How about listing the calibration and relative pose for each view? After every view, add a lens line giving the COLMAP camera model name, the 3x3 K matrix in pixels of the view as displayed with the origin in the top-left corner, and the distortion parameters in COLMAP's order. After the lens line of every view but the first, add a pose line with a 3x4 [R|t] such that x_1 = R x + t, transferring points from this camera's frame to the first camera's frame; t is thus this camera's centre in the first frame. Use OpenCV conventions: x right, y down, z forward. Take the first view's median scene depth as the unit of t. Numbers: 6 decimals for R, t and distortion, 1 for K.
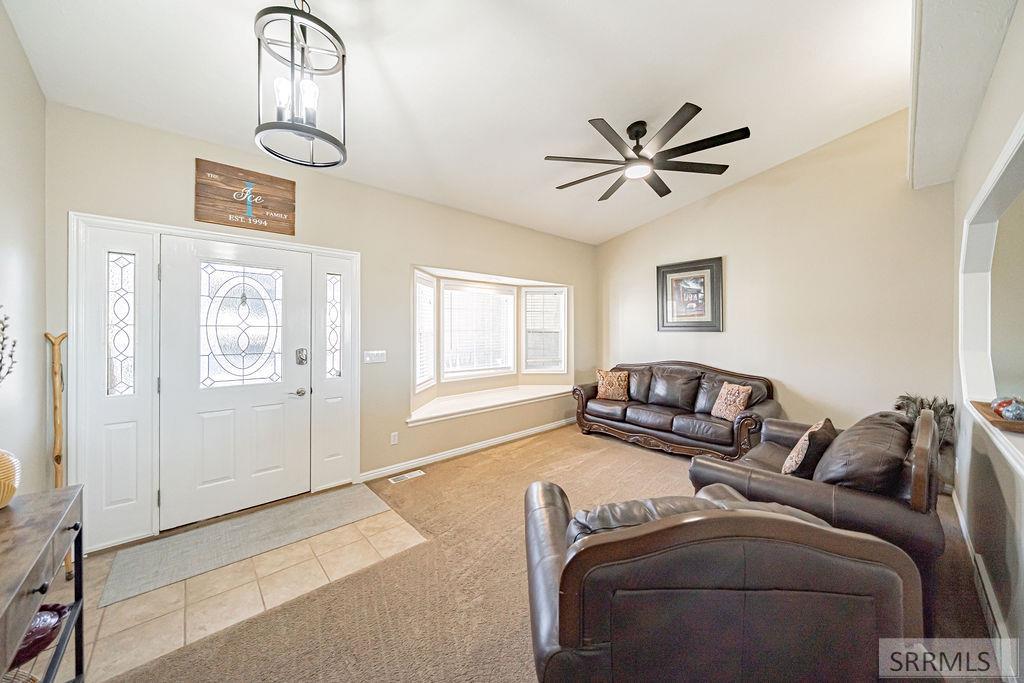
lens RADIAL K [[359.2, 0, 512.5], [0, 359.2, 327.6], [0, 0, 1]] dist [-0.000440, -0.000068]
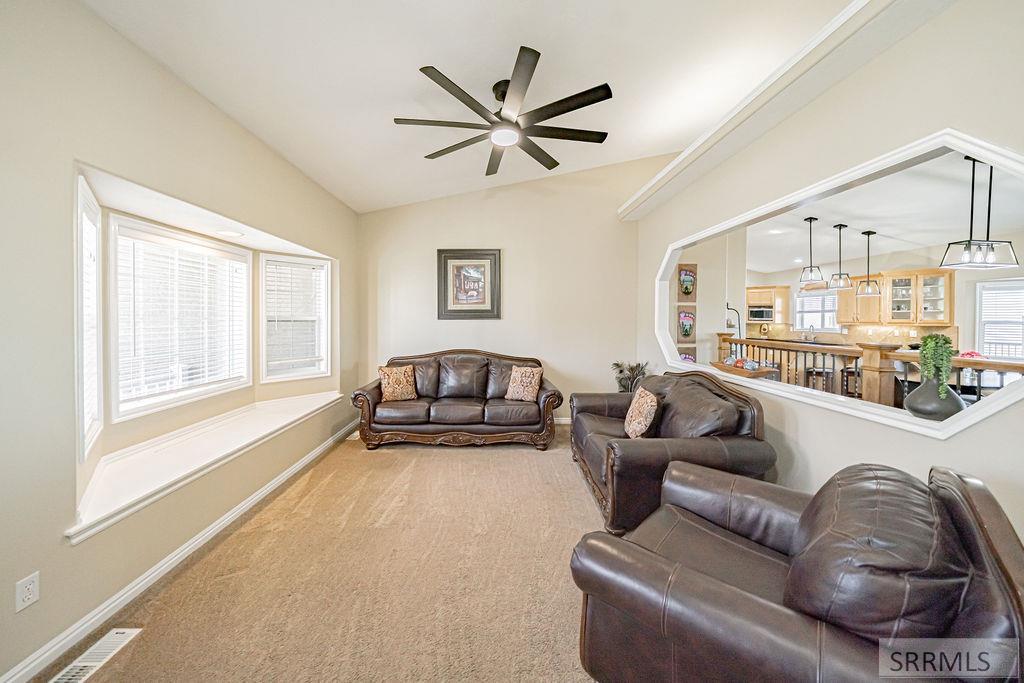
lens RADIAL K [[364.0, 0, 506.6], [0, 364.0, 321.9], [0, 0, 1]] dist [-0.001406, -0.000172]
pose [[0.657505, -0.007451, 0.753414, -0.209556], [-0.002991, 0.999917, 0.012499, 0.005180], [-0.753445, -0.010471, 0.657428, 0.259534]]
